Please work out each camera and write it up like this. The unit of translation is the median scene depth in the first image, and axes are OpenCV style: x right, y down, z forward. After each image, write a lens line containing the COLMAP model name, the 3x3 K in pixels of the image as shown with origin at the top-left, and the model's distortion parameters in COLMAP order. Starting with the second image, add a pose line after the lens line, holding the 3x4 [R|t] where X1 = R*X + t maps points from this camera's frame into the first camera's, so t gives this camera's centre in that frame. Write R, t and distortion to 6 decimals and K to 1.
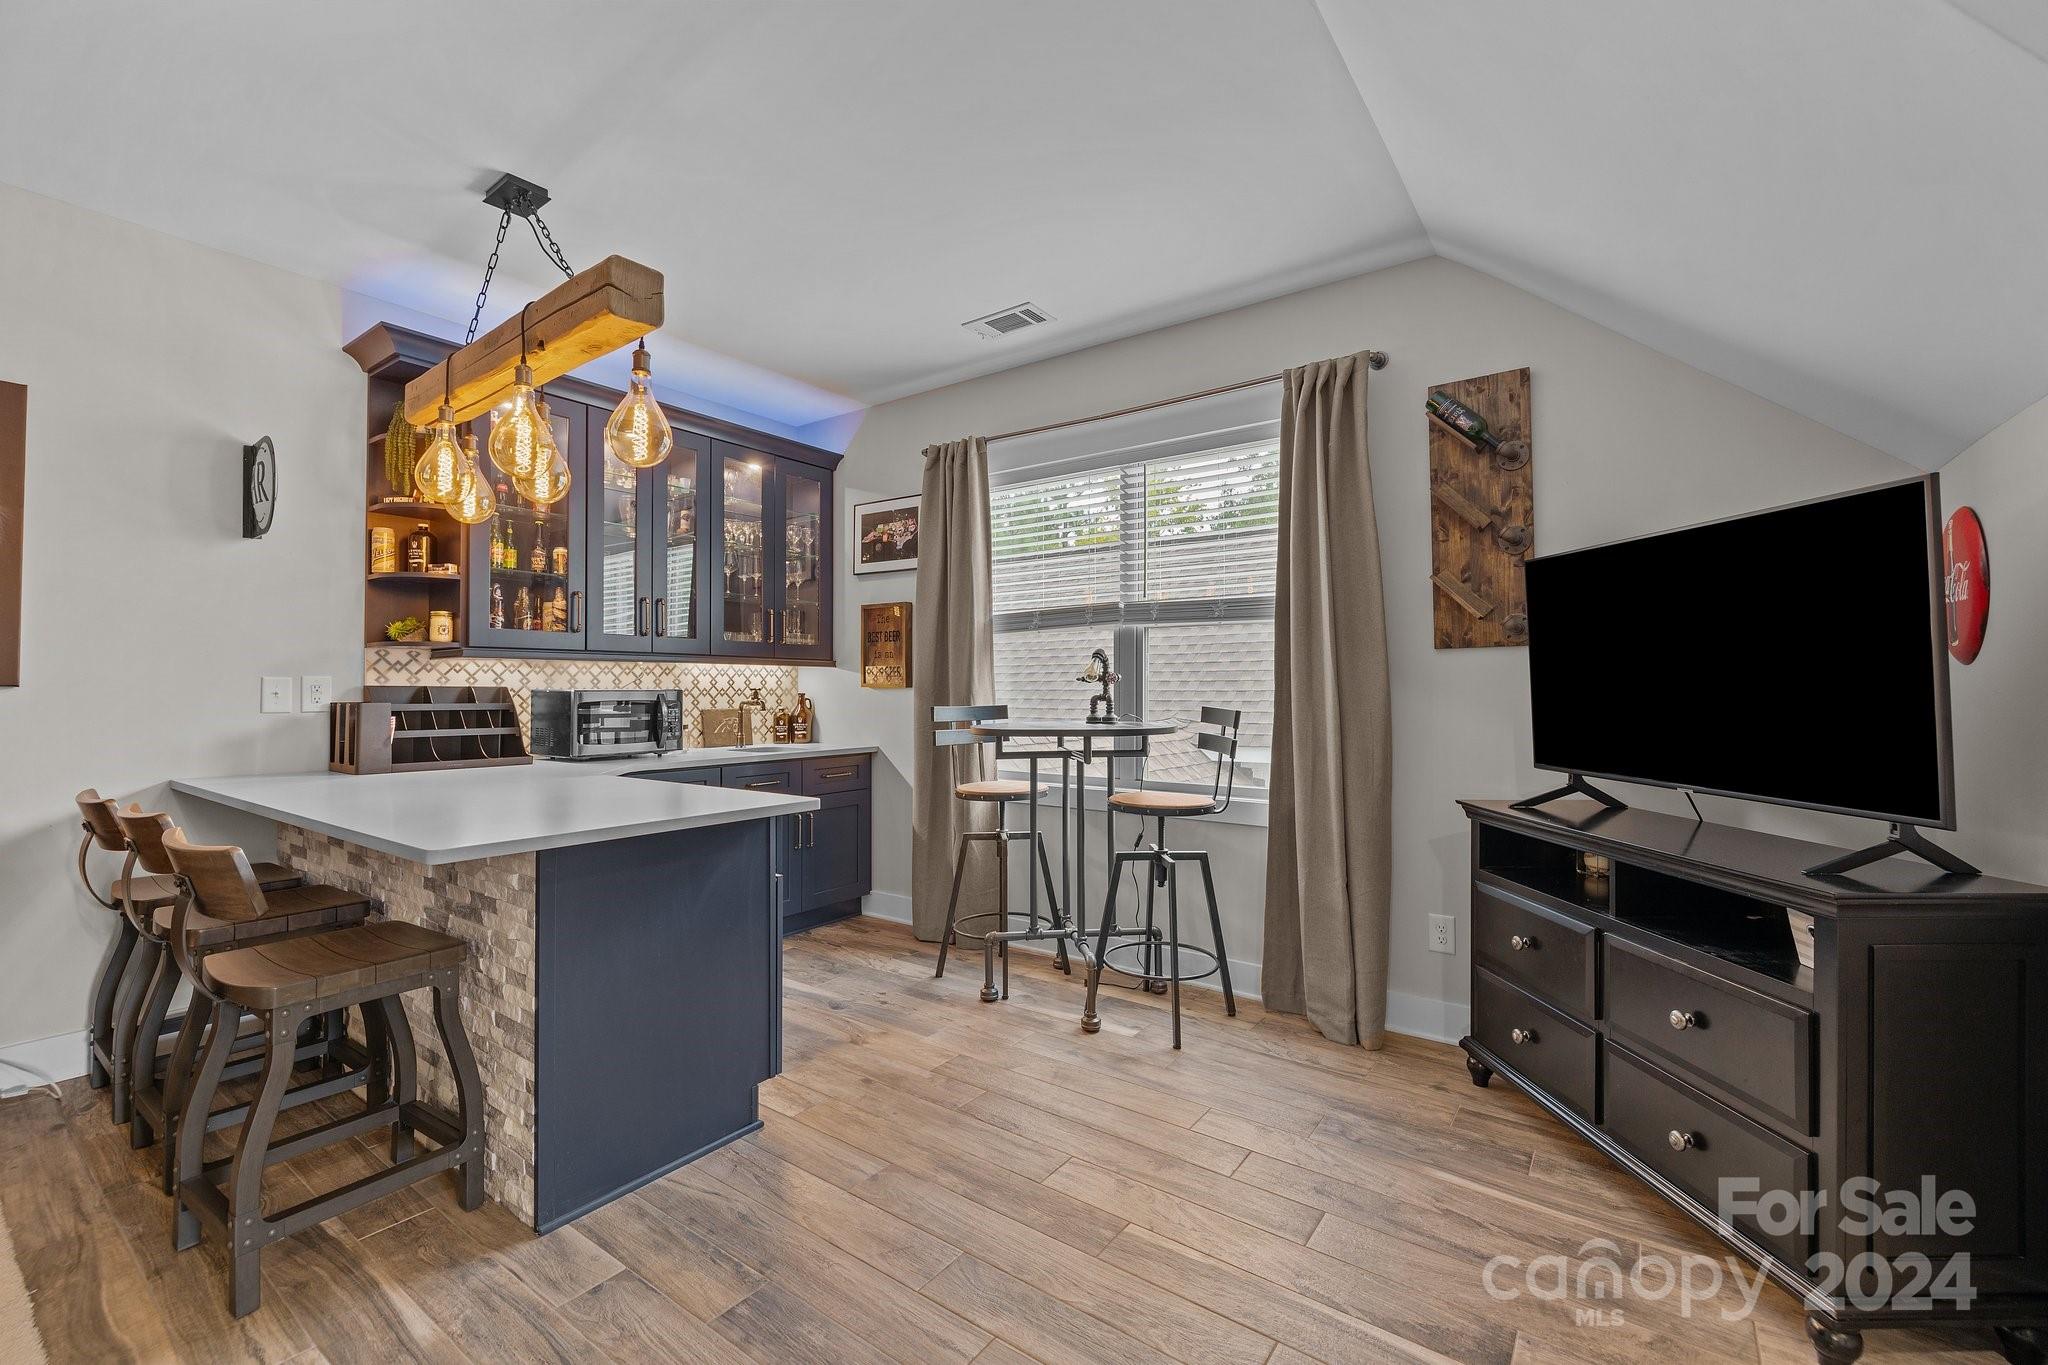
lens RADIAL K [[865.0, 0, 1029.8], [0, 865.0, 684.2], [0, 0, 1]] dist [-0.003316, -0.000239]
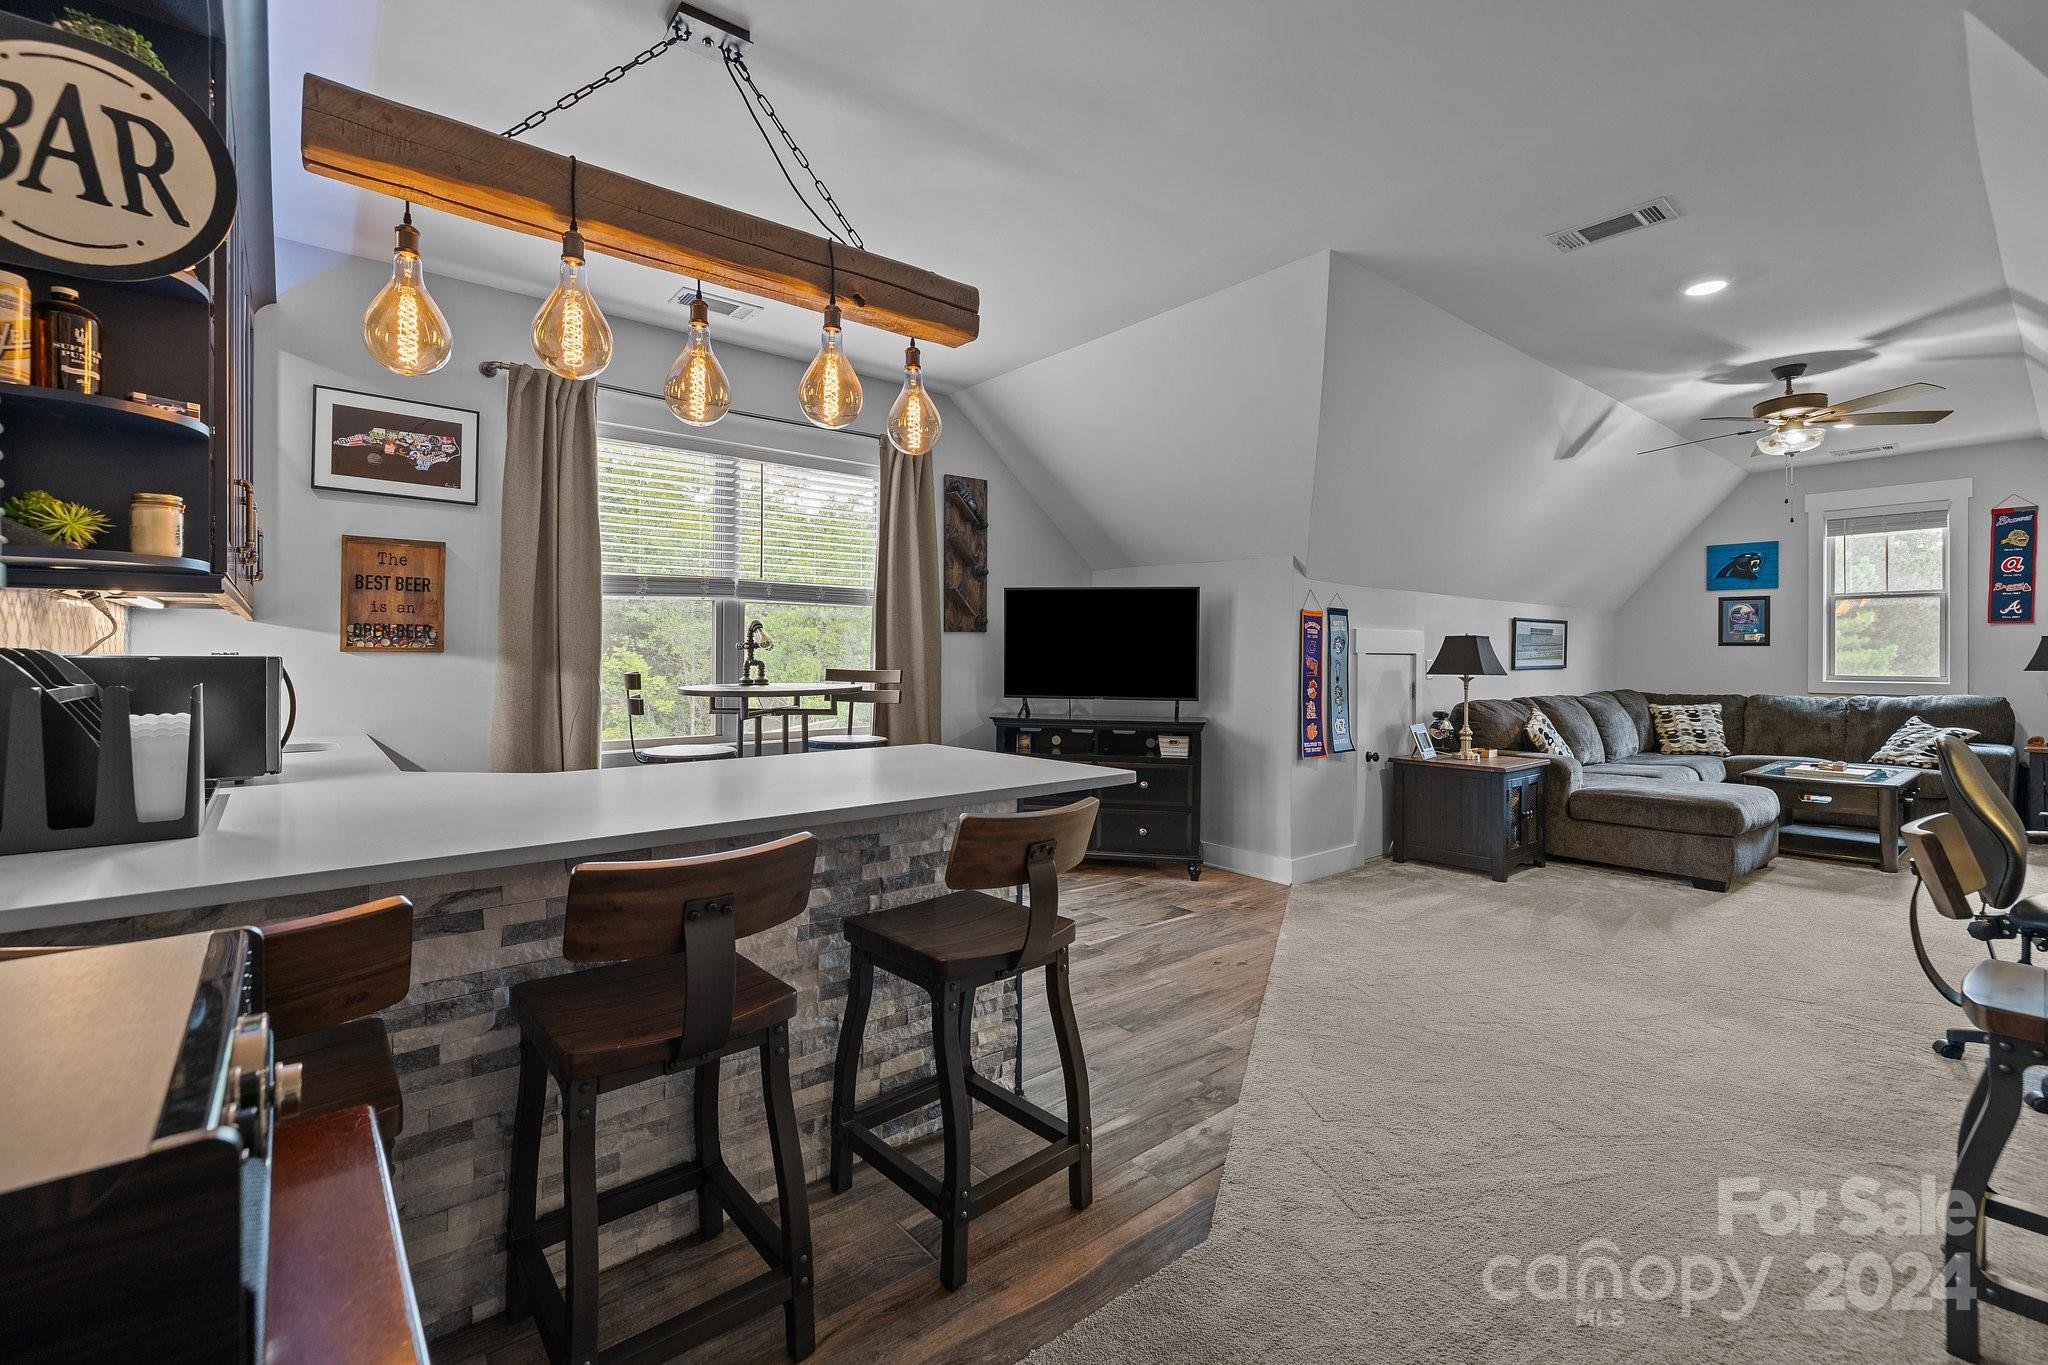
lens RADIAL K [[865.0, 0, 1027.4], [0, 865.0, 663.6], [0, 0, 1]] dist [-0.003316, -0.000239]
pose [[0.236517, -0.008742, 0.971588, -0.996346], [-0.006018, 0.999927, 0.010462, 0.002367], [-0.971609, -0.008322, 0.236447, 0.397485]]
